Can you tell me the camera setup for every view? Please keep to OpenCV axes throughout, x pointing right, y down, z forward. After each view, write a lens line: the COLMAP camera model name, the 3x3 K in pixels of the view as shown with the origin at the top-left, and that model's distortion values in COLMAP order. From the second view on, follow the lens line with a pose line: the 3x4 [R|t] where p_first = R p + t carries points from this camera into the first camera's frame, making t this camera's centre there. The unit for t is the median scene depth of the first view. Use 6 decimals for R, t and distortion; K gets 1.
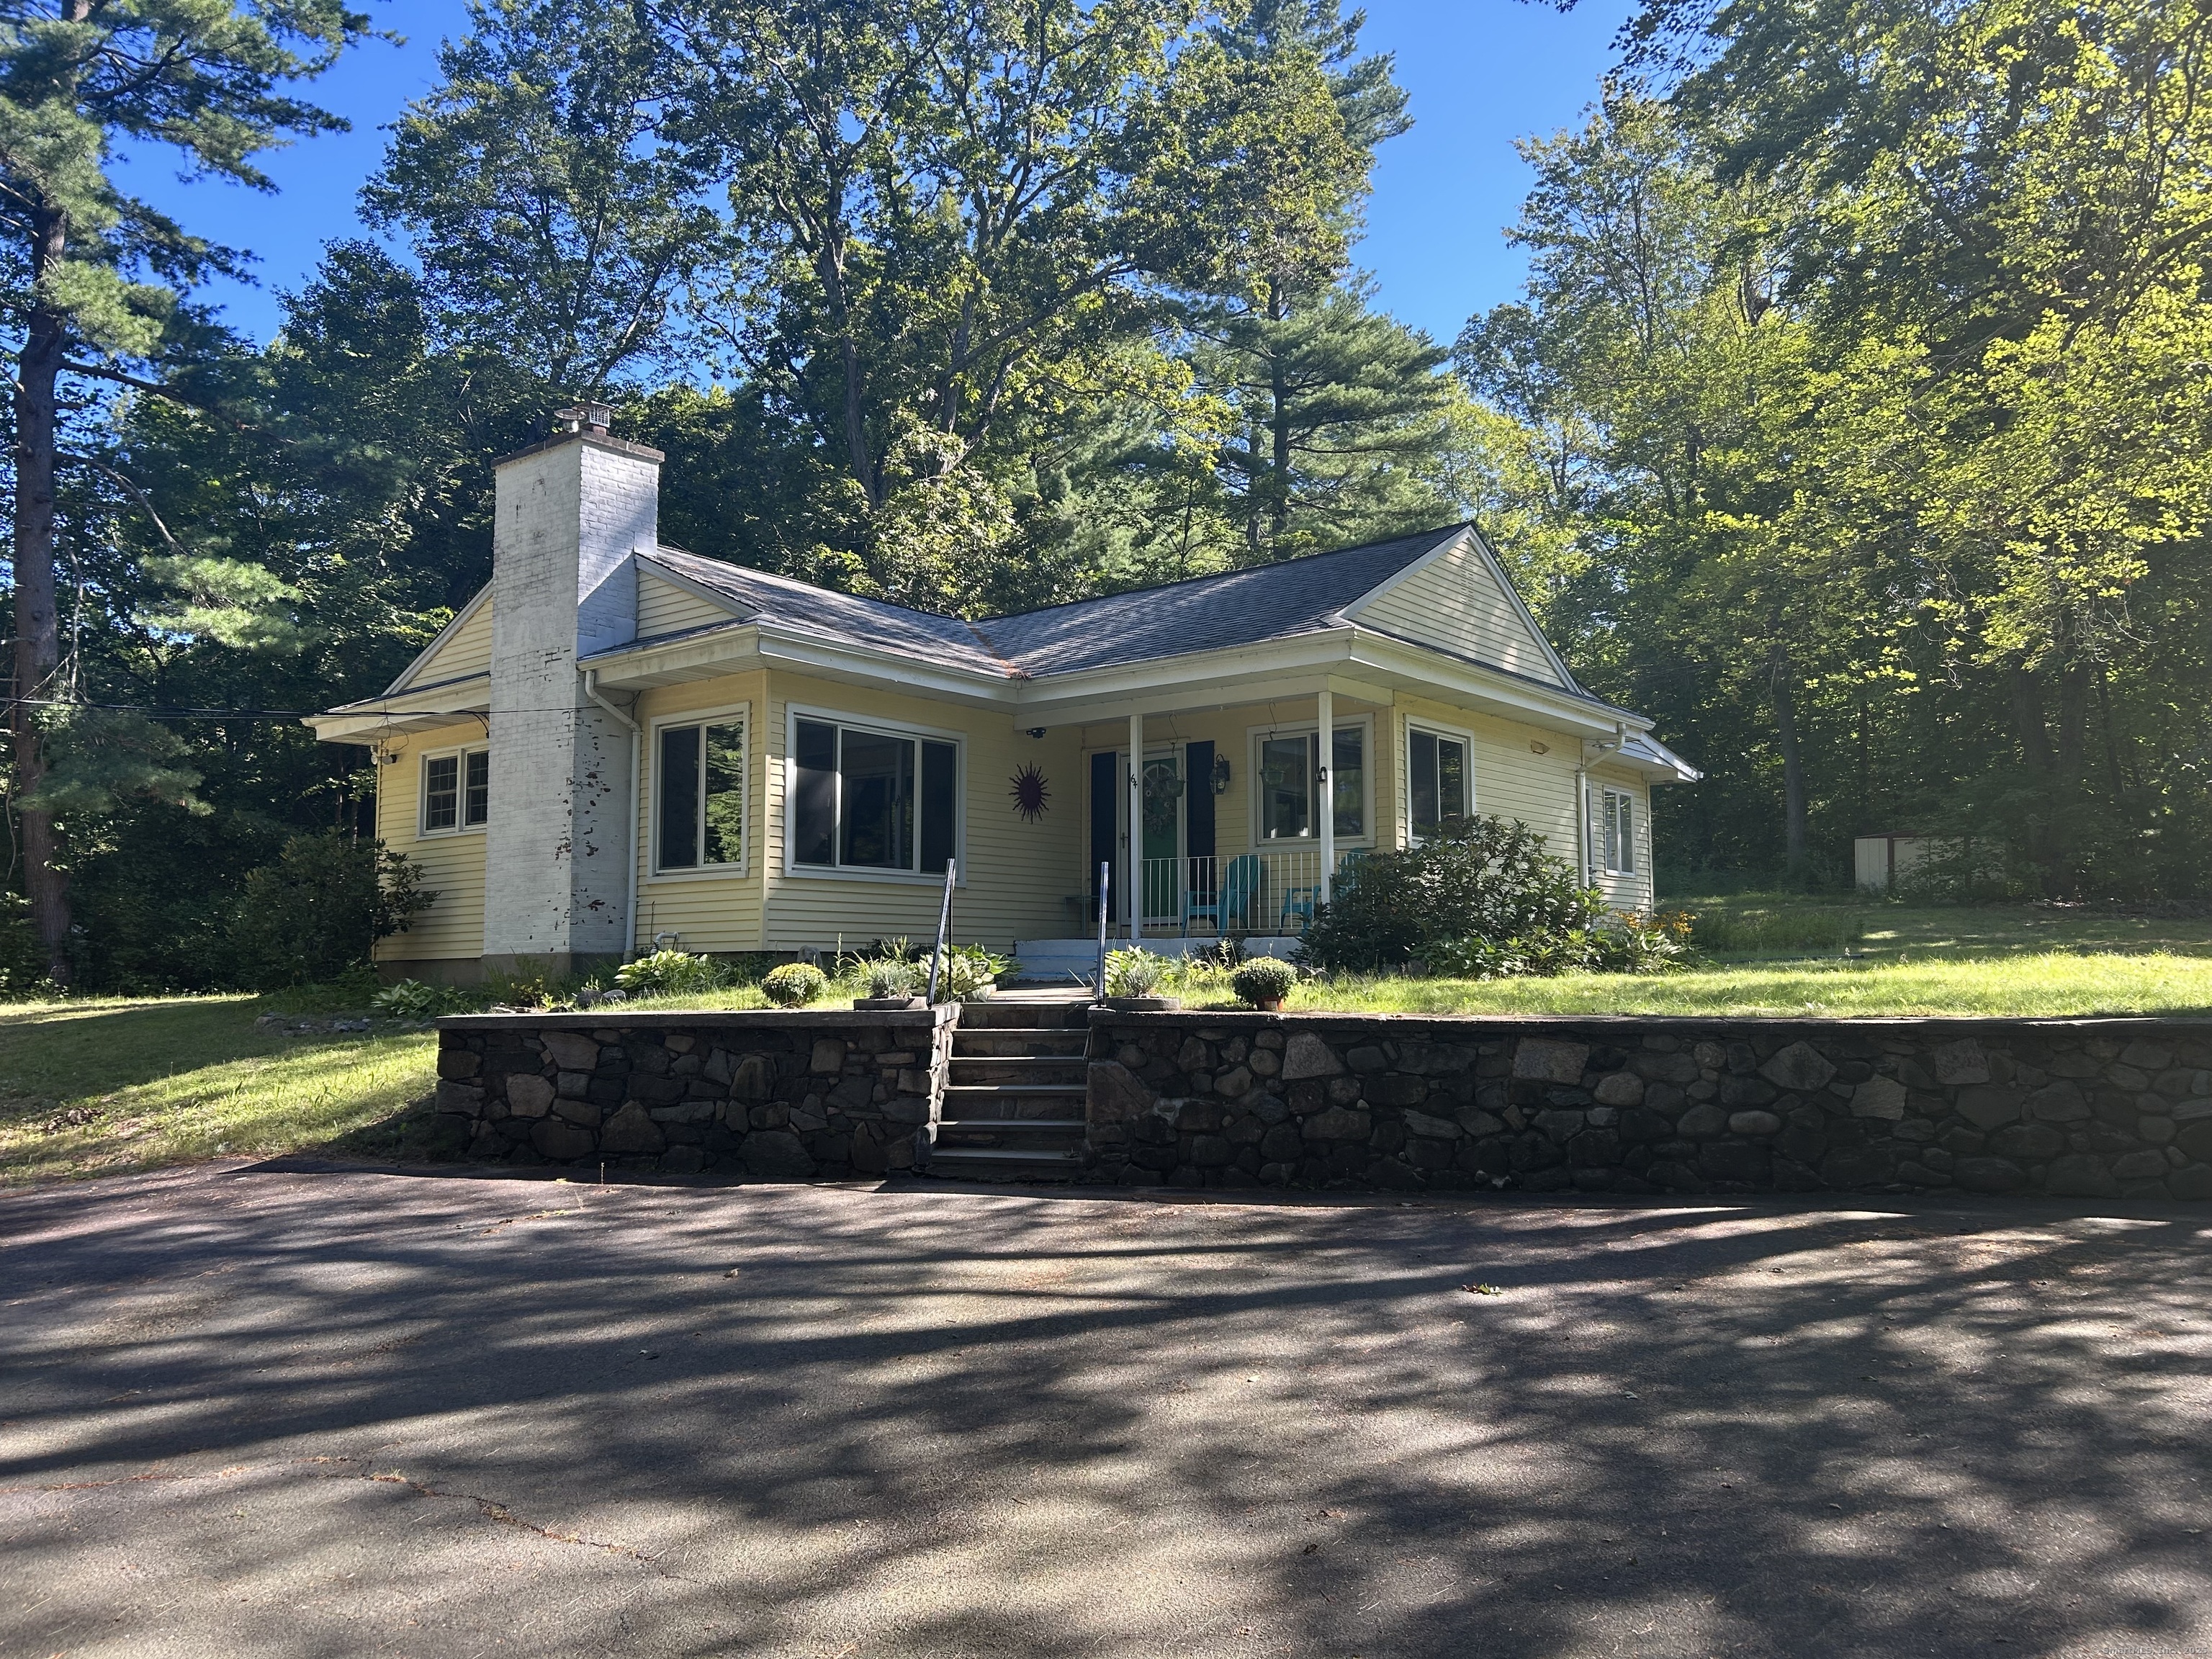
lens RADIAL K [[1677.4, 0, 1107.9], [0, 1677.4, 830.9], [0, 0, 1]] dist [0.054261, -0.054729]
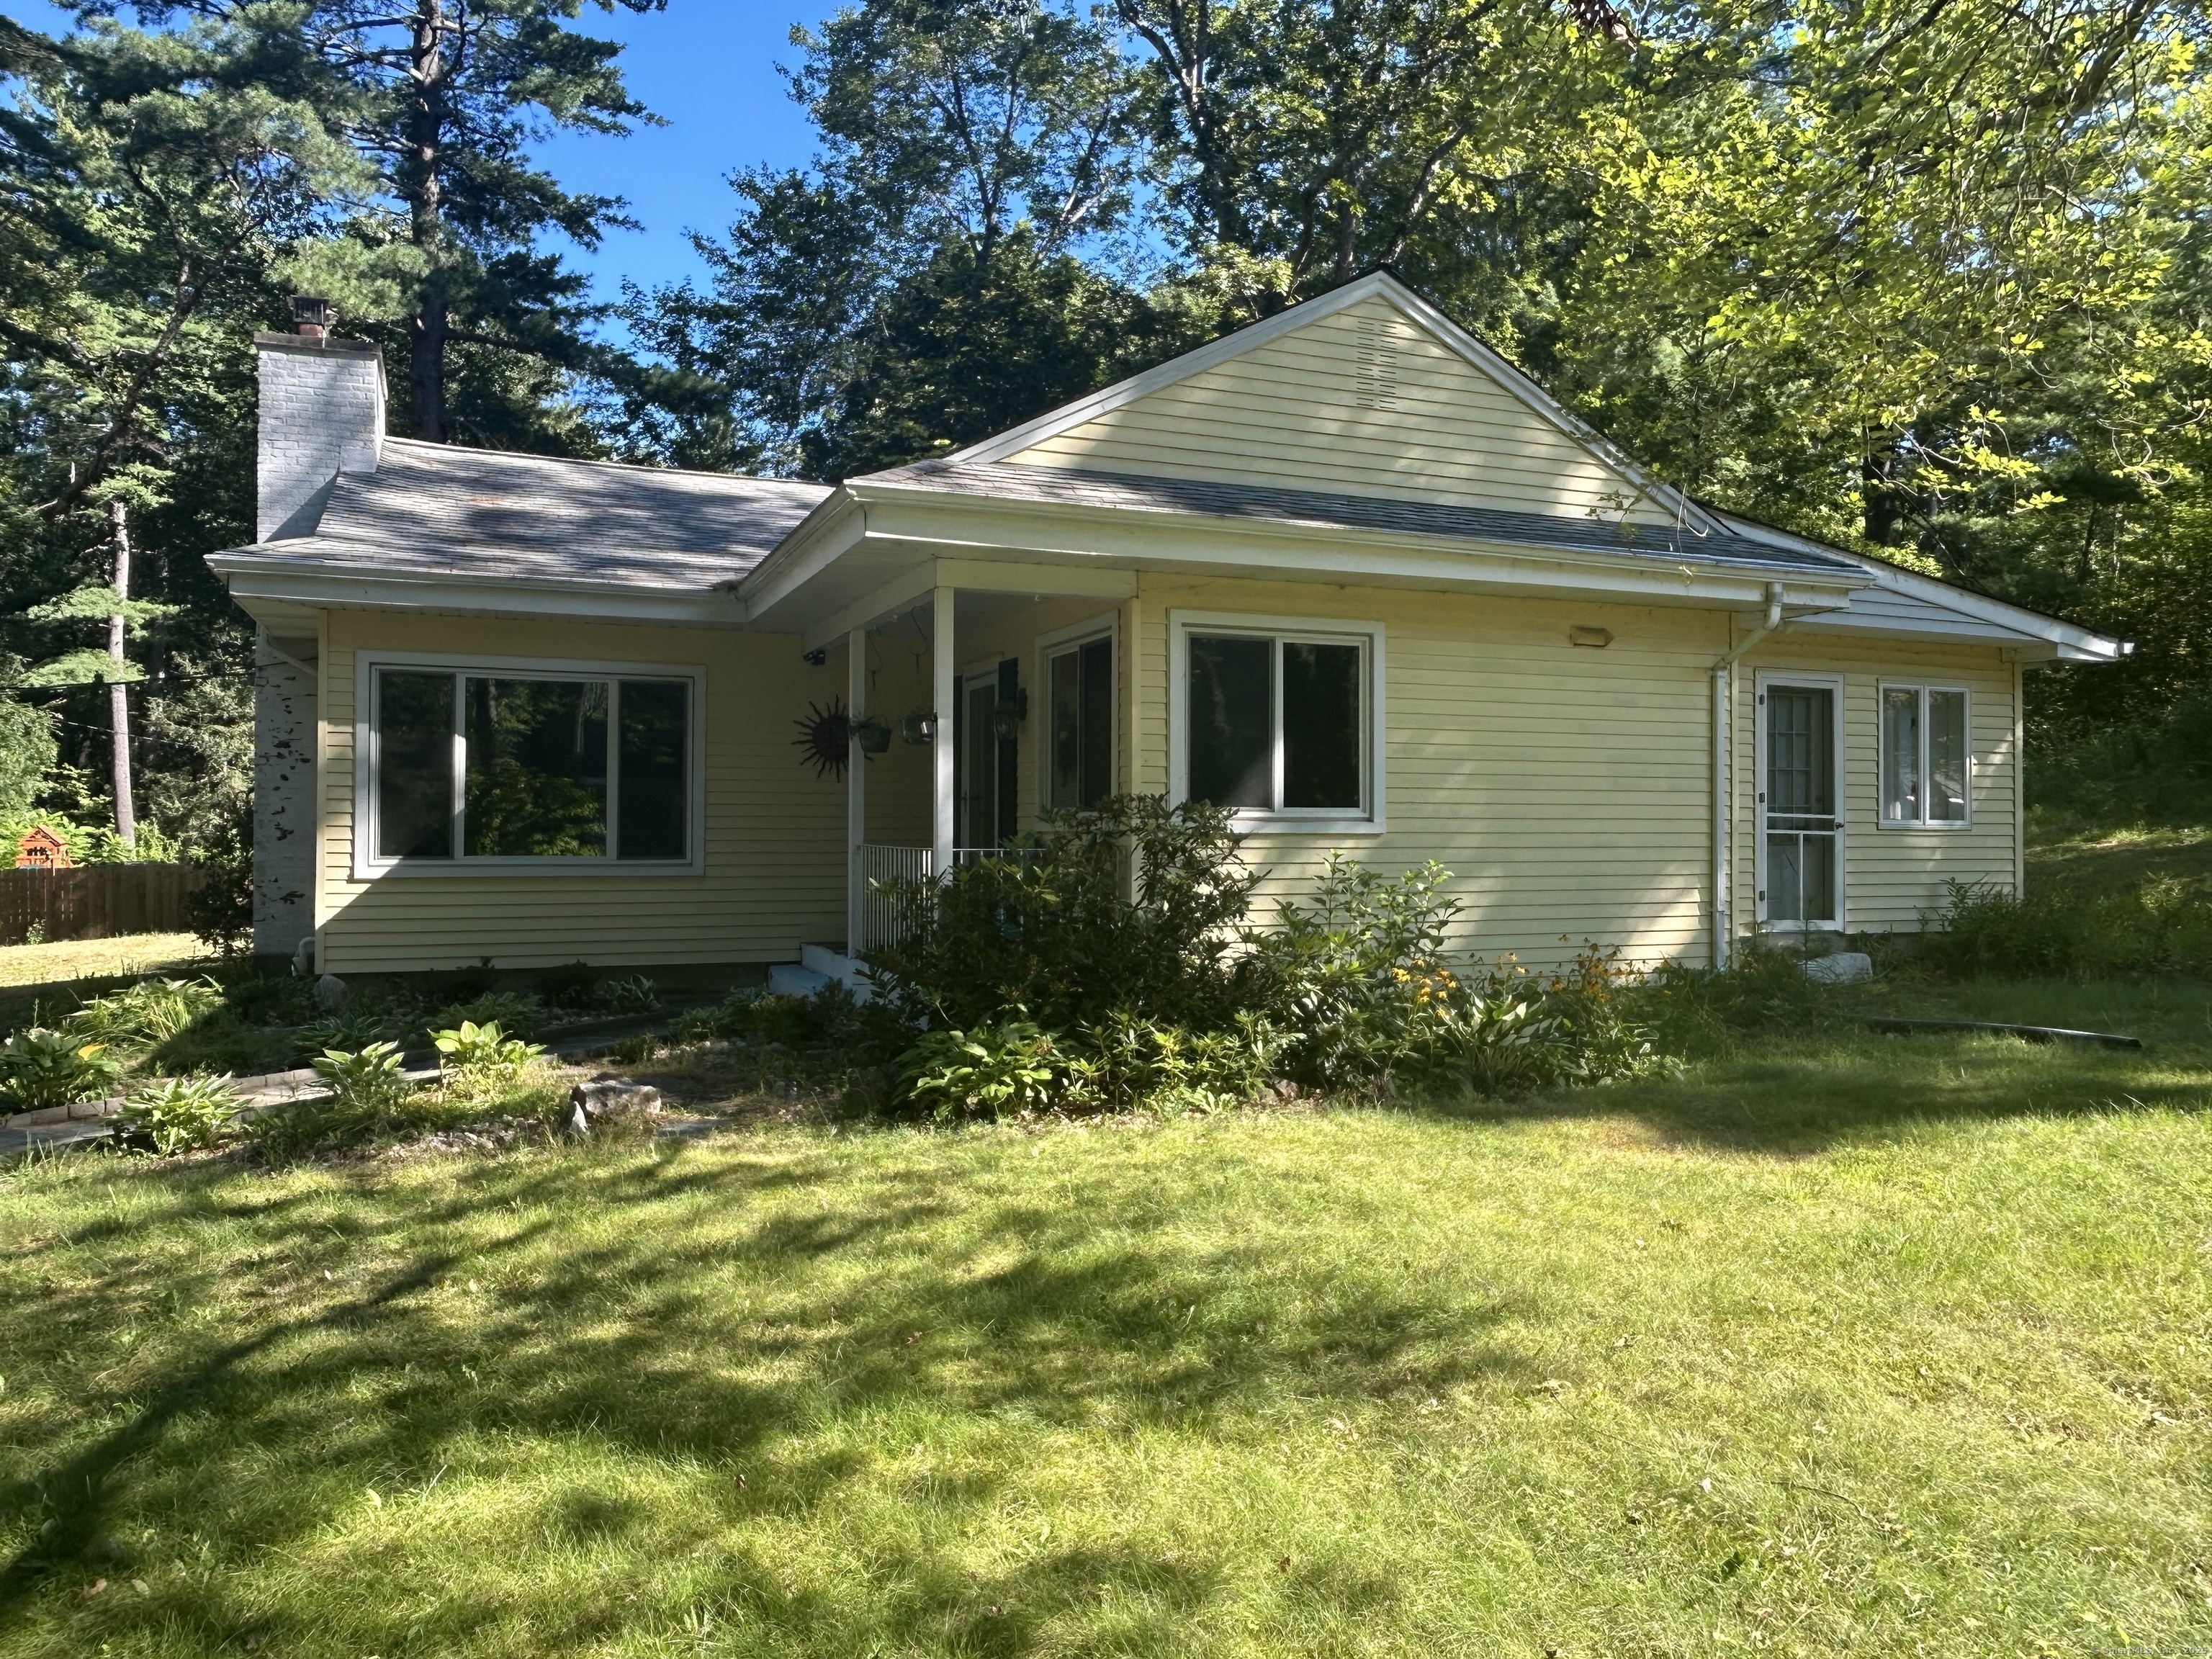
lens RADIAL K [[1595.2, 0, 1111.6], [0, 1595.2, 822.1], [0, 0, 1]] dist [0.000205, -0.014771]
pose [[0.868359, 0.005303, -0.495908, 0.471808], [0.035296, 0.996746, 0.072463, -0.038751], [0.494678, -0.080428, 0.865347, 0.532695]]
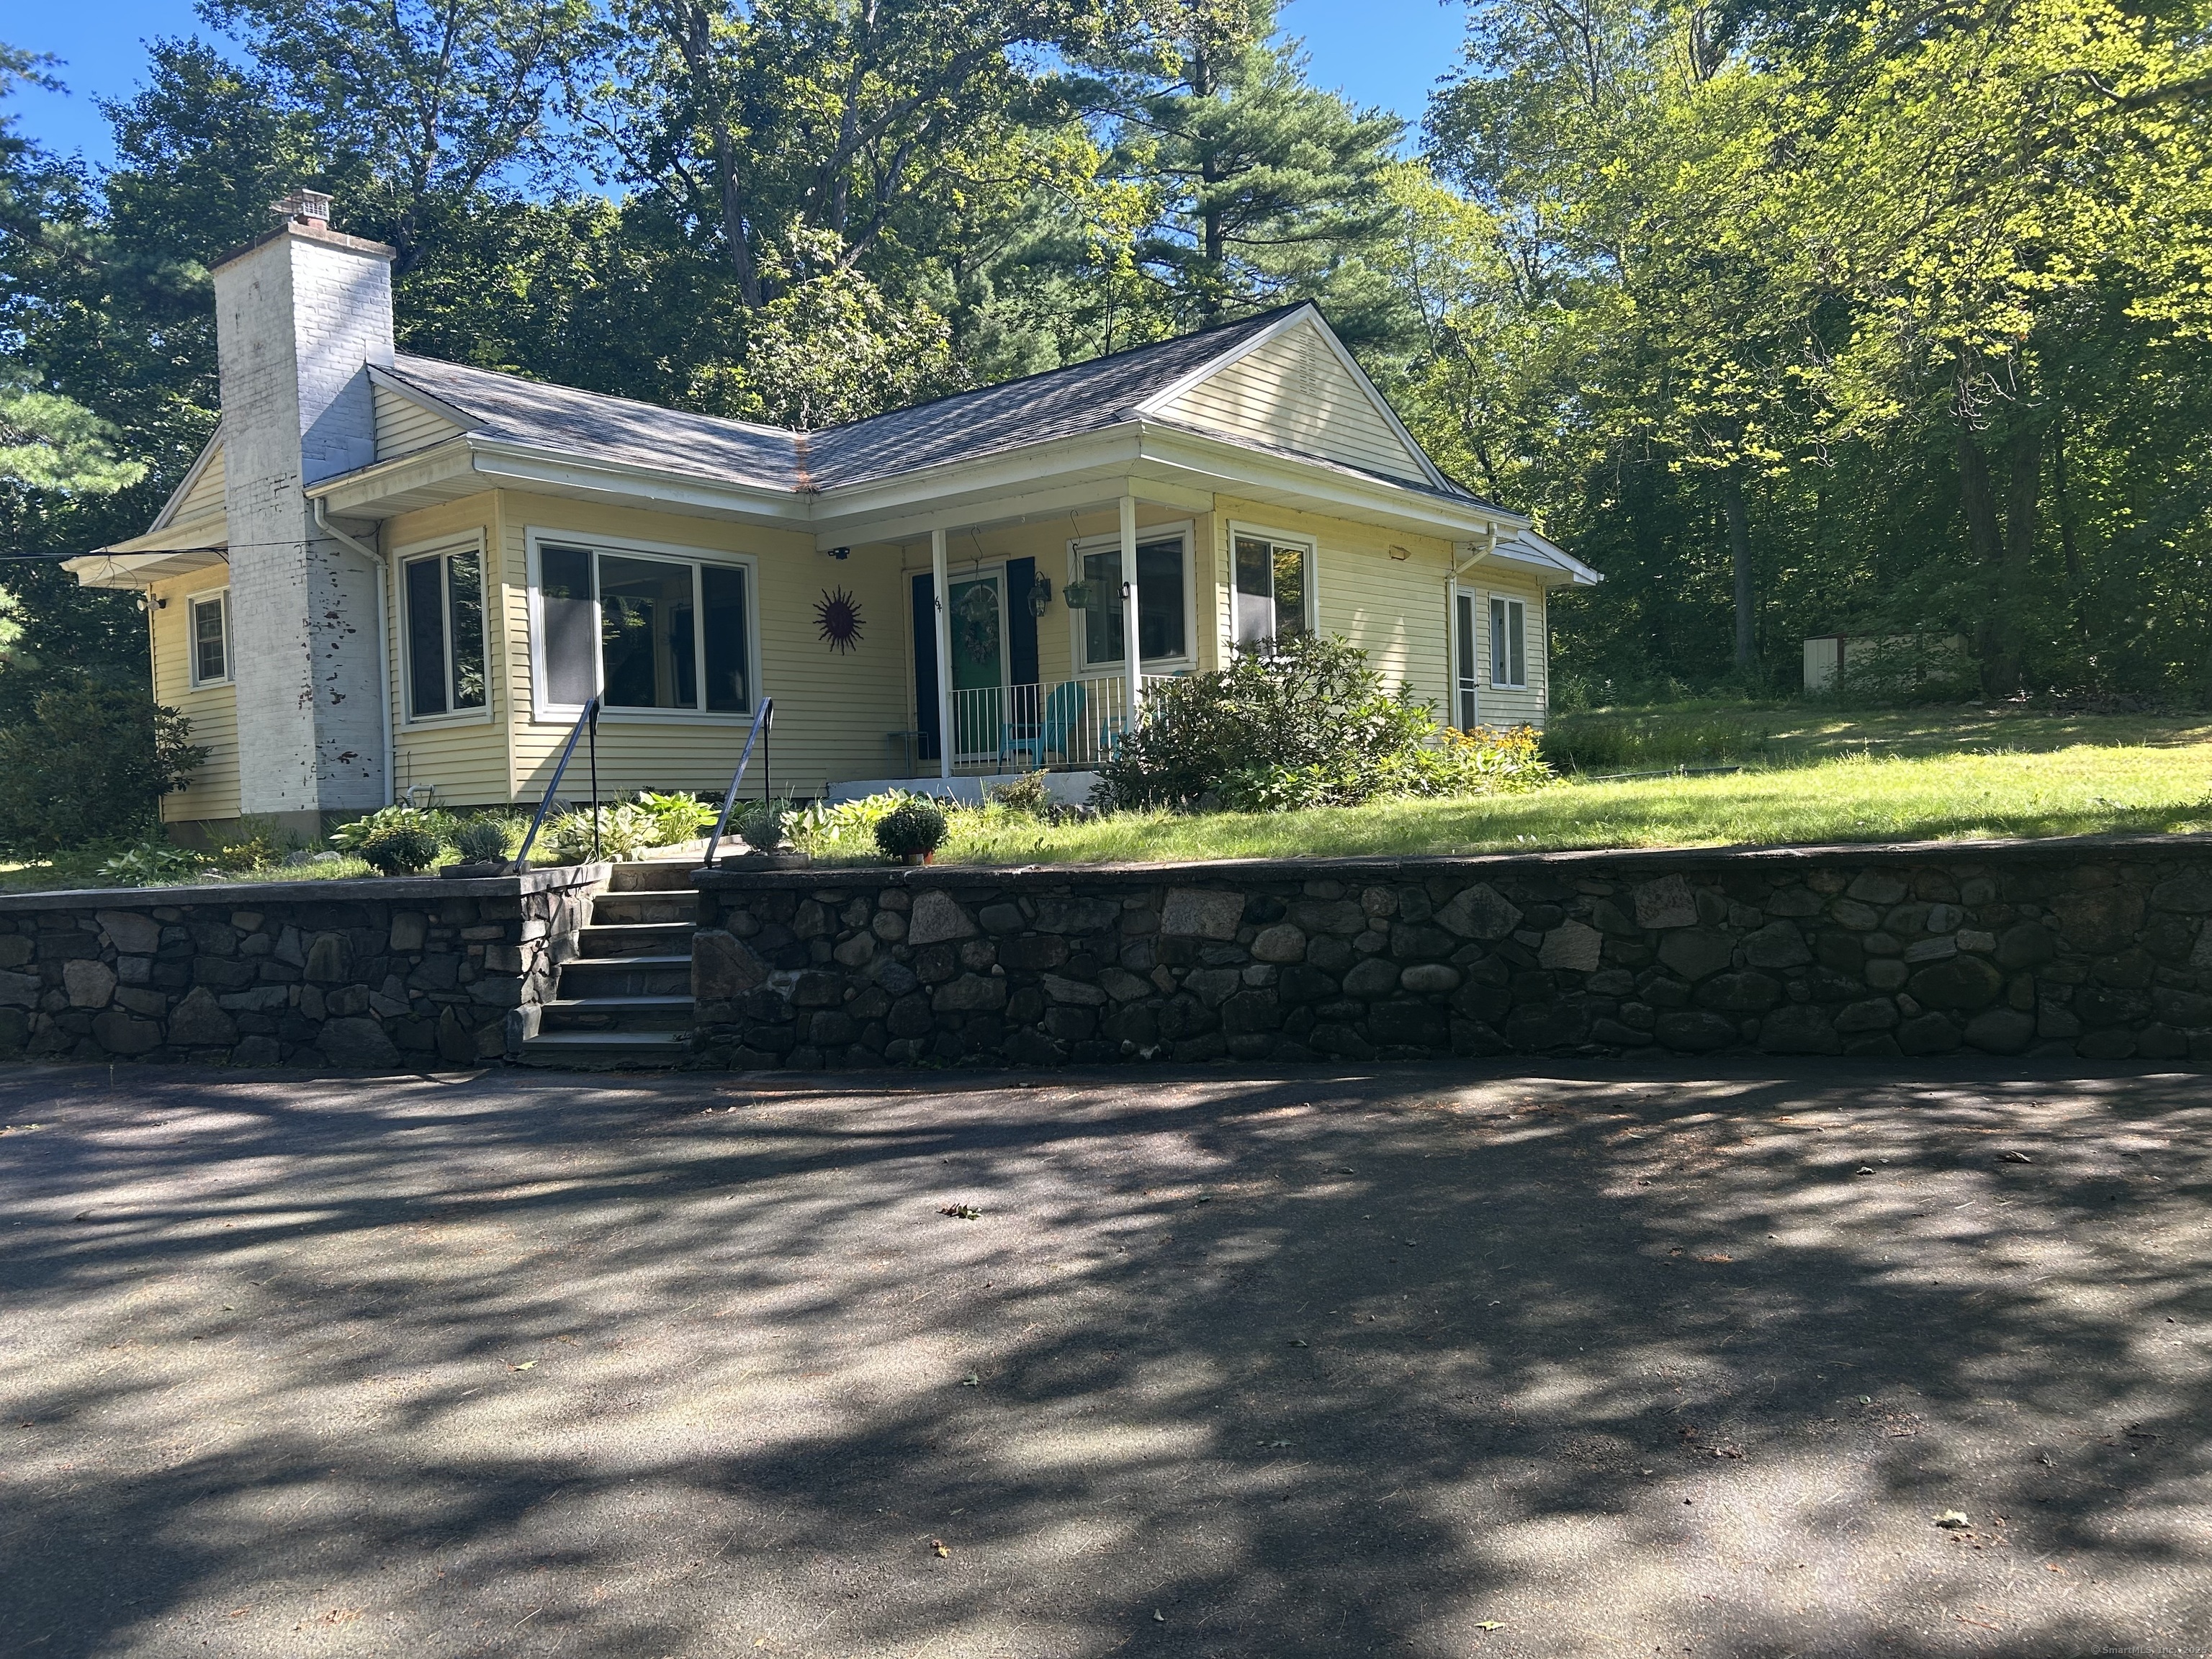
lens RADIAL K [[1677.4, 0, 1110.0], [0, 1677.4, 839.3], [0, 0, 1]] dist [0.054261, -0.054729]
pose [[0.999466, -0.030523, -0.011664, 0.126292], [0.031591, 0.993837, 0.106258, 0.003873], [0.008348, -0.106570, 0.994270, 0.086497]]
